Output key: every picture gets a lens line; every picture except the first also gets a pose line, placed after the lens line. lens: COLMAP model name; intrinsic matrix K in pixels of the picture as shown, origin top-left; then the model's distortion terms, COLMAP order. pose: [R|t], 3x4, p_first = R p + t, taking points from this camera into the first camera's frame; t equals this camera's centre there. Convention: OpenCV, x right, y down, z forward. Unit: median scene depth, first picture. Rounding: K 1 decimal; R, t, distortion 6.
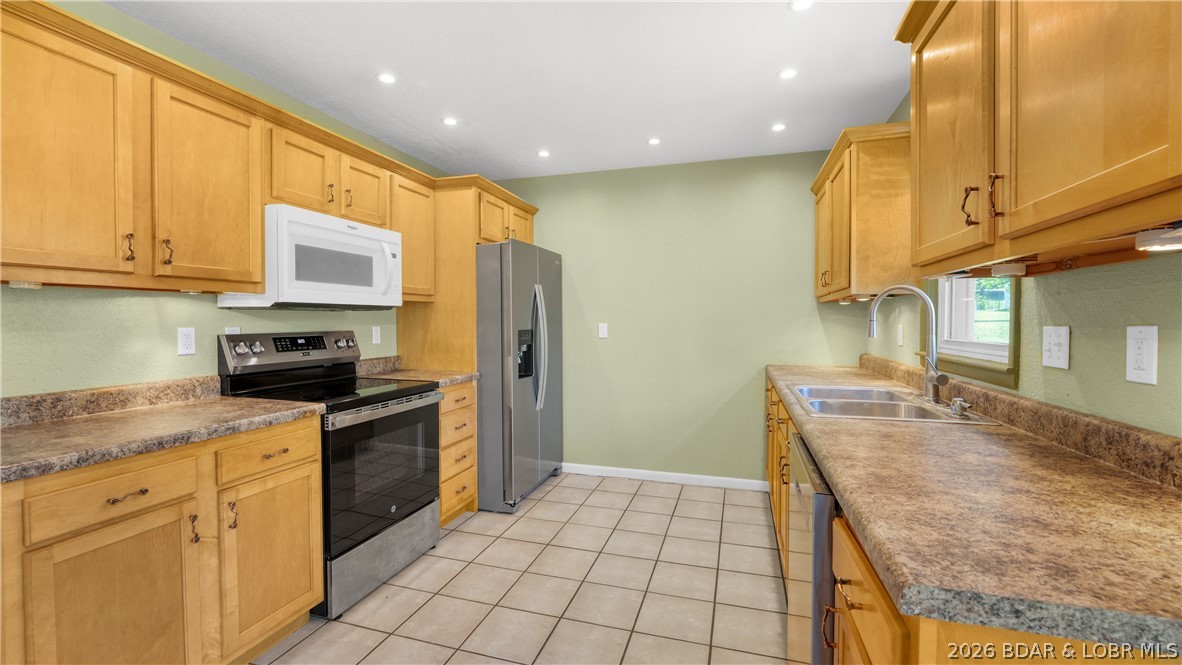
lens RADIAL K [[492.4, 0, 586.0], [0, 492.4, 326.3], [0, 0, 1]] dist [-0.017914, 0.000147]
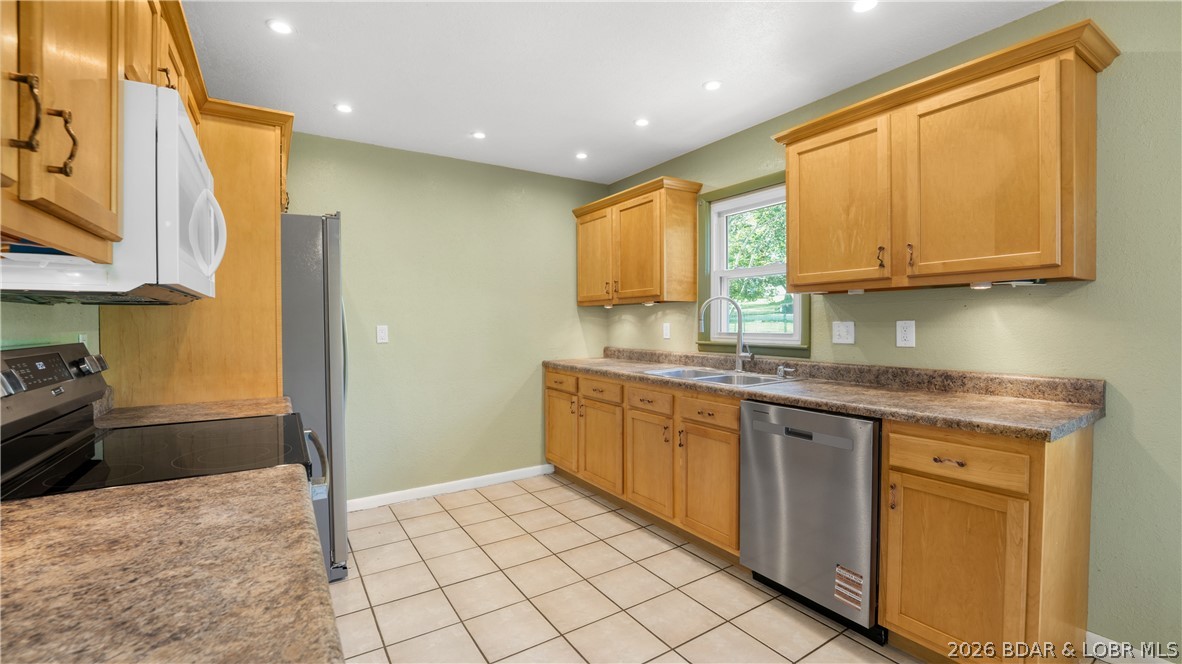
lens RADIAL K [[492.4, 0, 585.9], [0, 492.4, 327.0], [0, 0, 1]] dist [-0.017914, 0.000147]
pose [[0.638122, -0.011825, 0.769844, -0.598060], [0.015306, 0.999879, 0.002671, -0.000090], [-0.769783, 0.010078, 0.638226, 0.288651]]
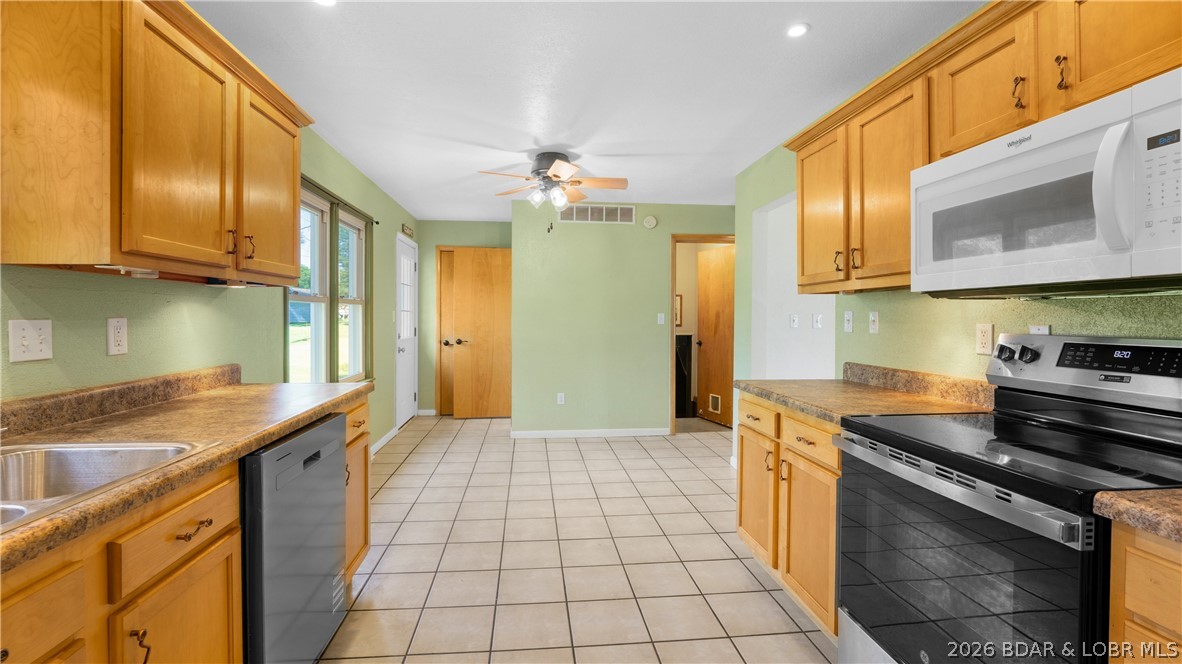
lens RADIAL K [[492.4, 0, 584.7], [0, 492.4, 321.5], [0, 0, 1]] dist [-0.017914, 0.000147]
pose [[-0.916578, 0.003606, -0.399839, 0.161554], [-0.005733, 0.999738, 0.022159, -0.013708], [0.399814, 0.022603, -0.916318, 1.249761]]
